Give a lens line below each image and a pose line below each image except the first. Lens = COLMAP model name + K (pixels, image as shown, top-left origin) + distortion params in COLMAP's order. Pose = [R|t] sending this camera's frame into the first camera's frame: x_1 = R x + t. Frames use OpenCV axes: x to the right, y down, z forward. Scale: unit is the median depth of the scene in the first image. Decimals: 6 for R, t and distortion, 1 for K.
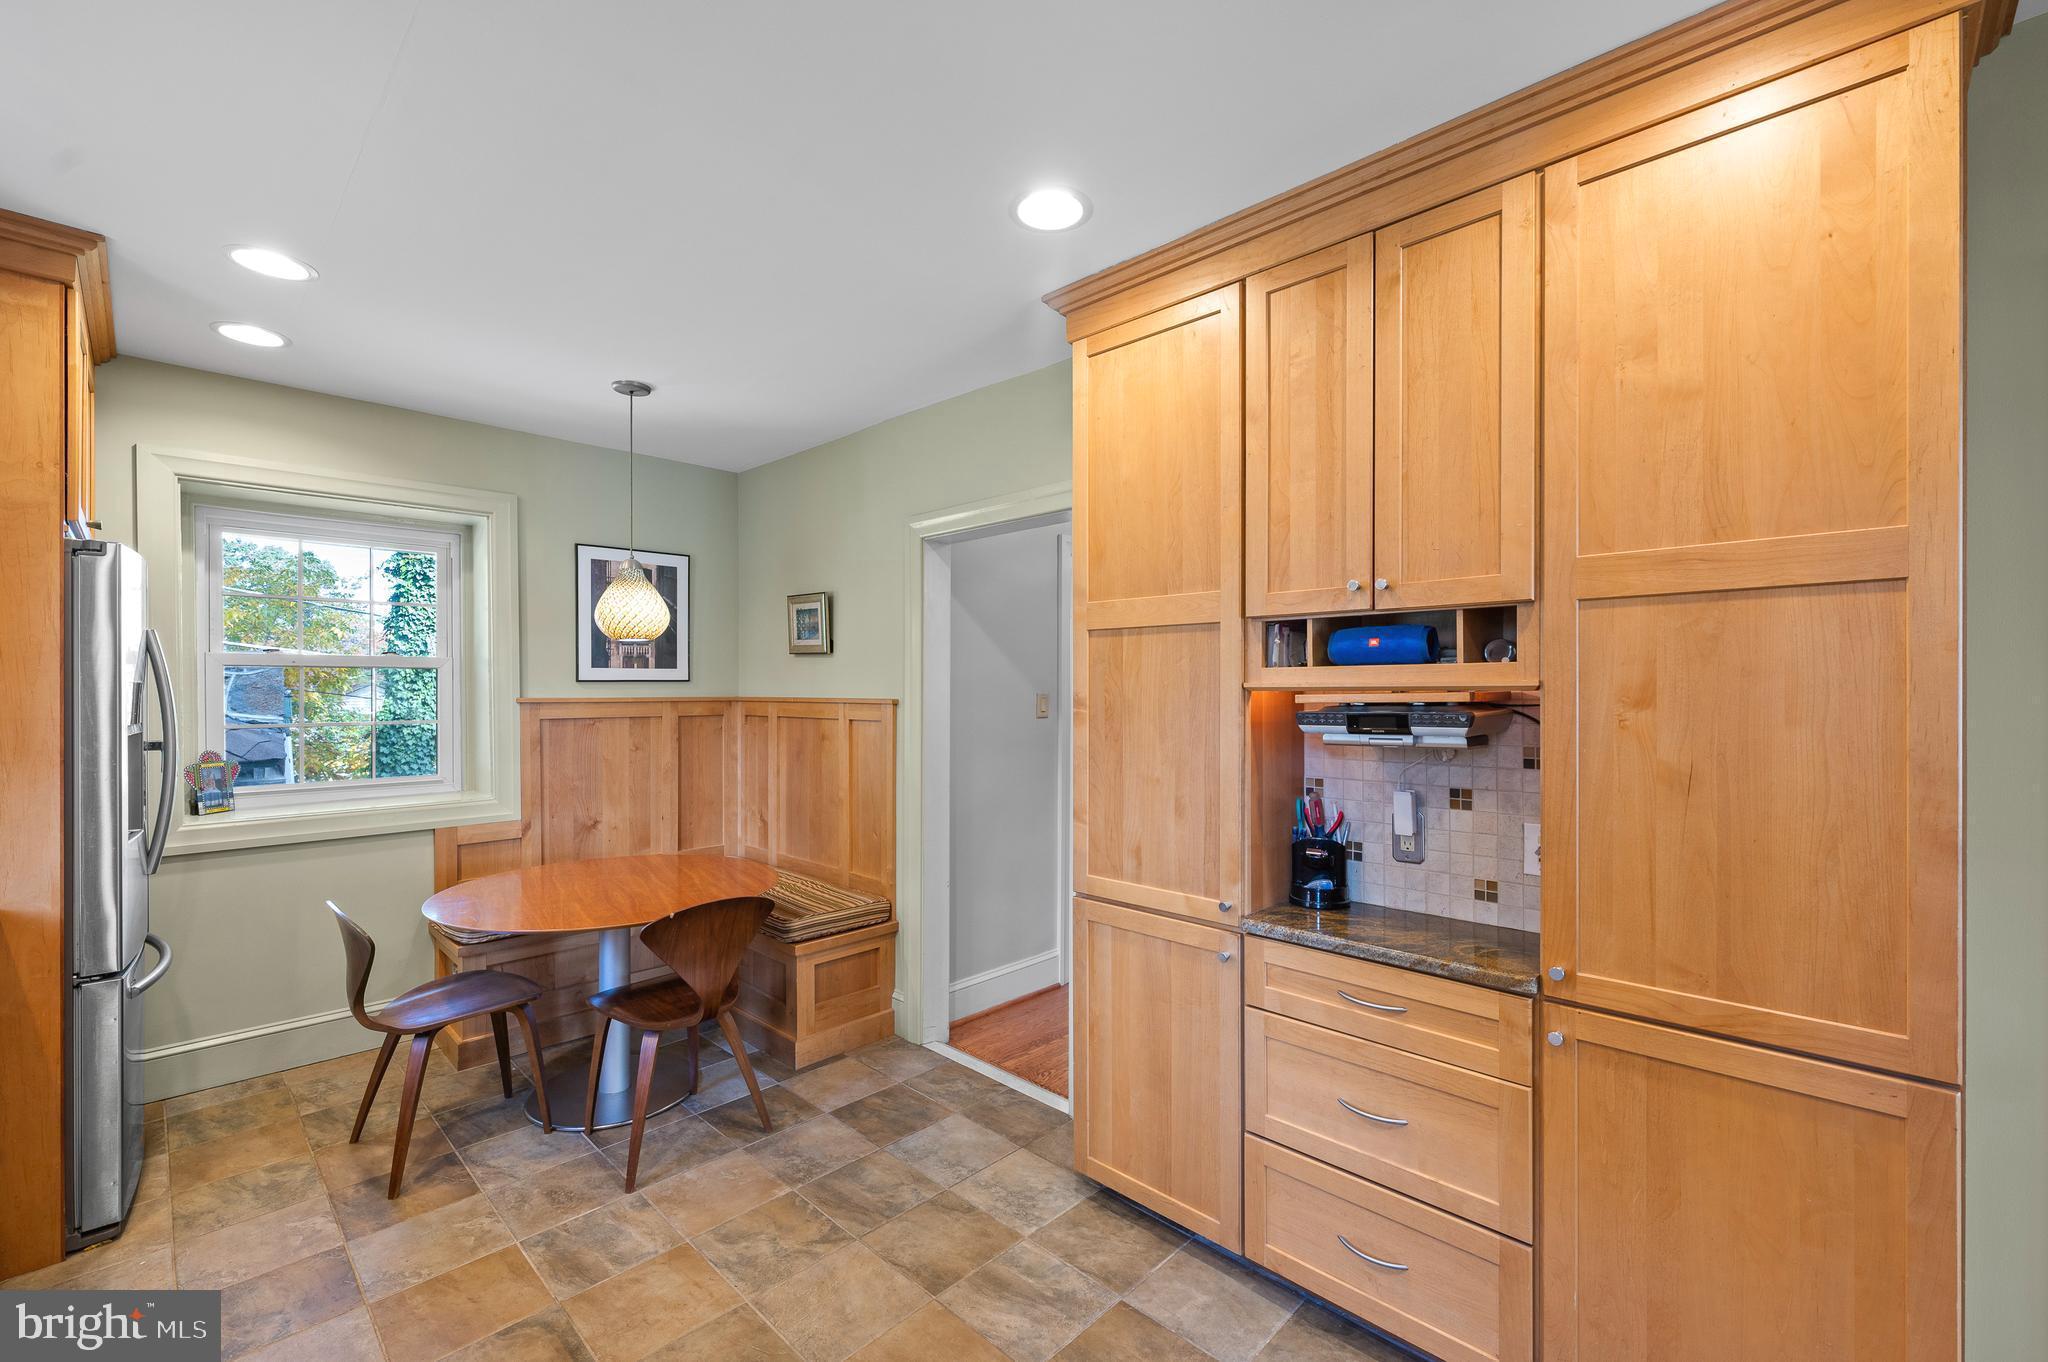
lens RADIAL K [[846.4, 0, 1029.2], [0, 846.4, 691.6], [0, 0, 1]] dist [-0.003914, -0.000469]
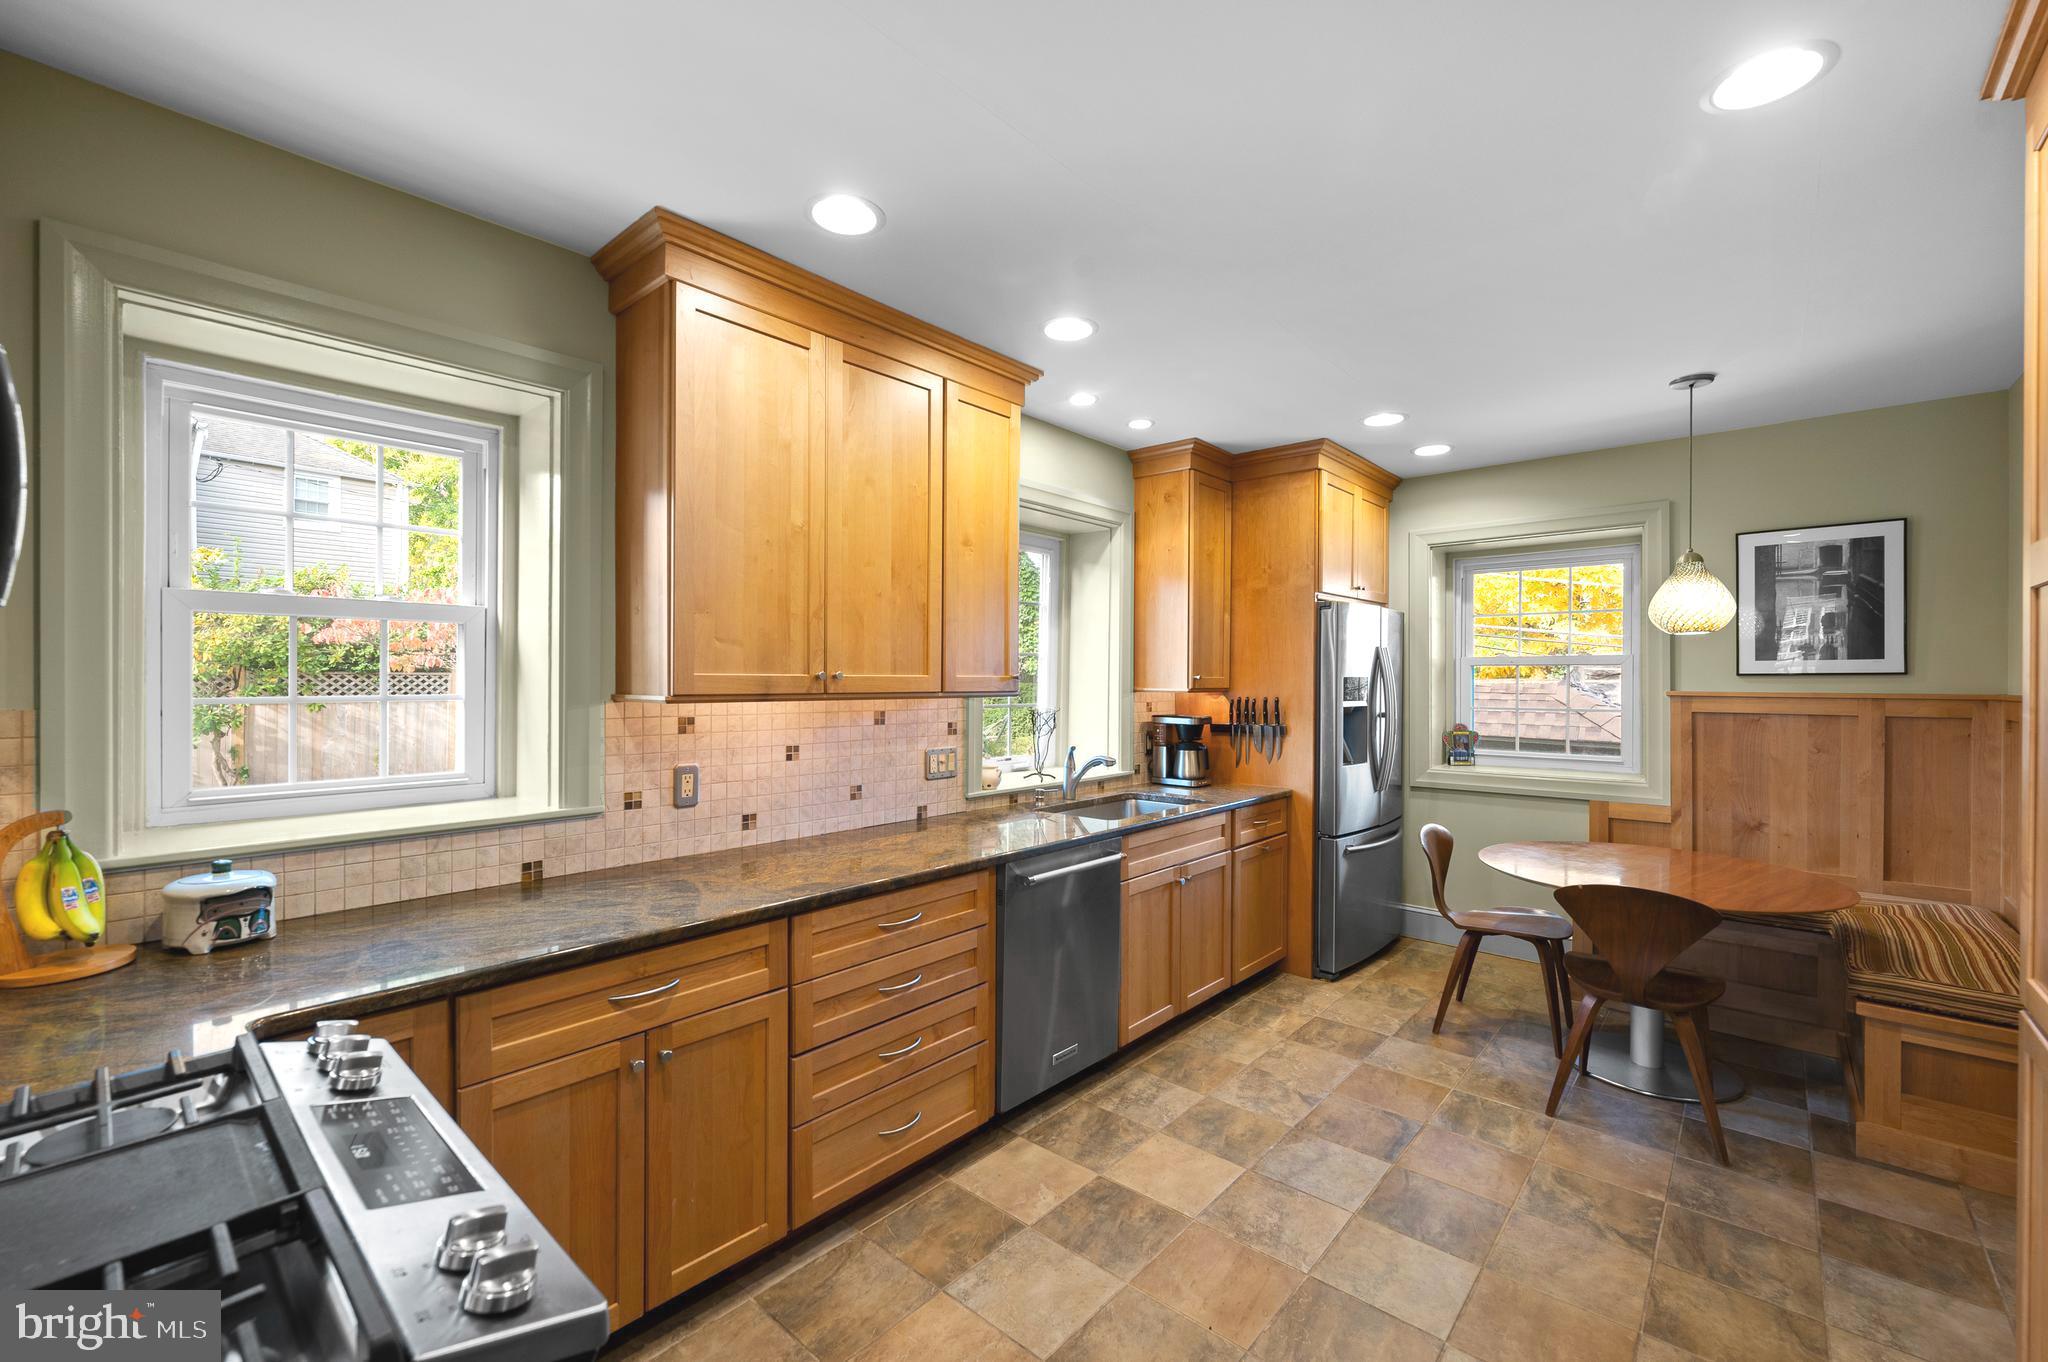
lens RADIAL K [[846.4, 0, 1020.0], [0, 846.4, 681.1], [0, 0, 1]] dist [-0.003914, -0.000469]
pose [[0.034669, -0.000170, -0.999399, 0.609605], [-0.009346, 0.999956, -0.000494, 0.004533], [0.999355, 0.009358, 0.034665, 0.212302]]
